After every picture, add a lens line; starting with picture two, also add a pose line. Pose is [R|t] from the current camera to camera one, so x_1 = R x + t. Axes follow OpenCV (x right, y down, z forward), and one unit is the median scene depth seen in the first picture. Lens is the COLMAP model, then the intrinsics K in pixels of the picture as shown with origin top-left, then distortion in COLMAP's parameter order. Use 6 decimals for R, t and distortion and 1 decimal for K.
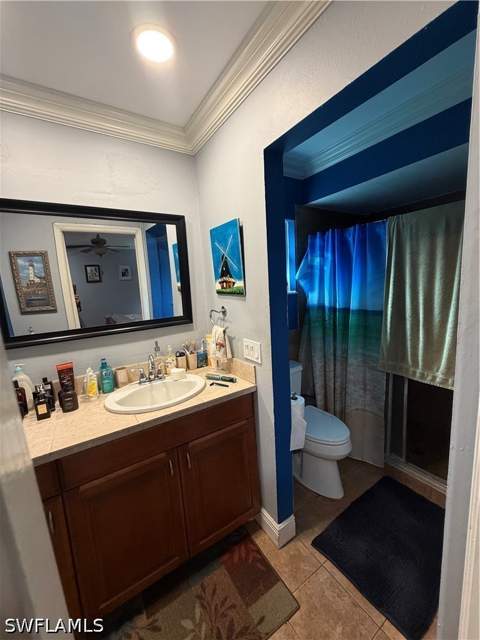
lens RADIAL K [[257.0, 0, 241.2], [0, 257.0, 321.0], [0, 0, 1]] dist [-0.000747, -0.000078]
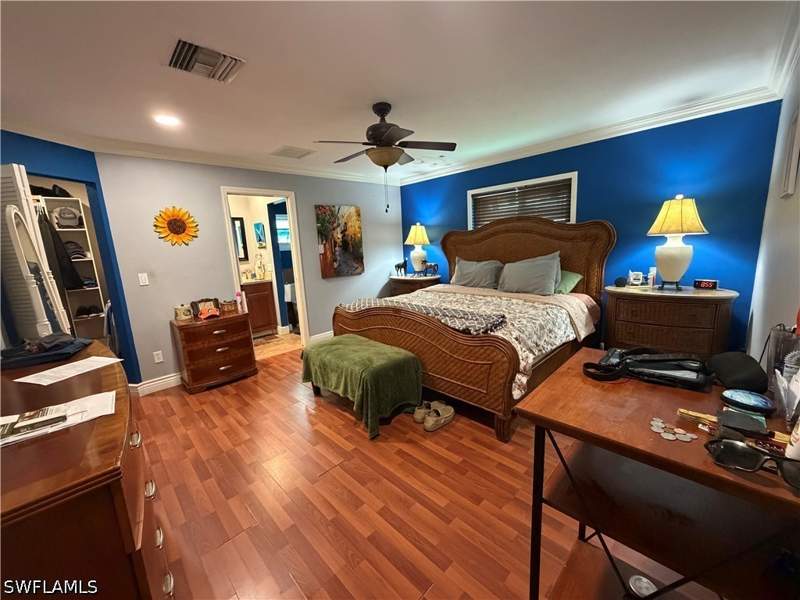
lens RADIAL K [[321.2, 0, 399.3], [0, 321.2, 300.3], [0, 0, 1]] dist [-0.000747, -0.000078]
pose [[0.978440, -0.031002, 0.204192, 0.639110], [0.026277, 0.999321, 0.025813, 0.382209], [-0.204854, -0.019890, 0.978590, -2.526126]]
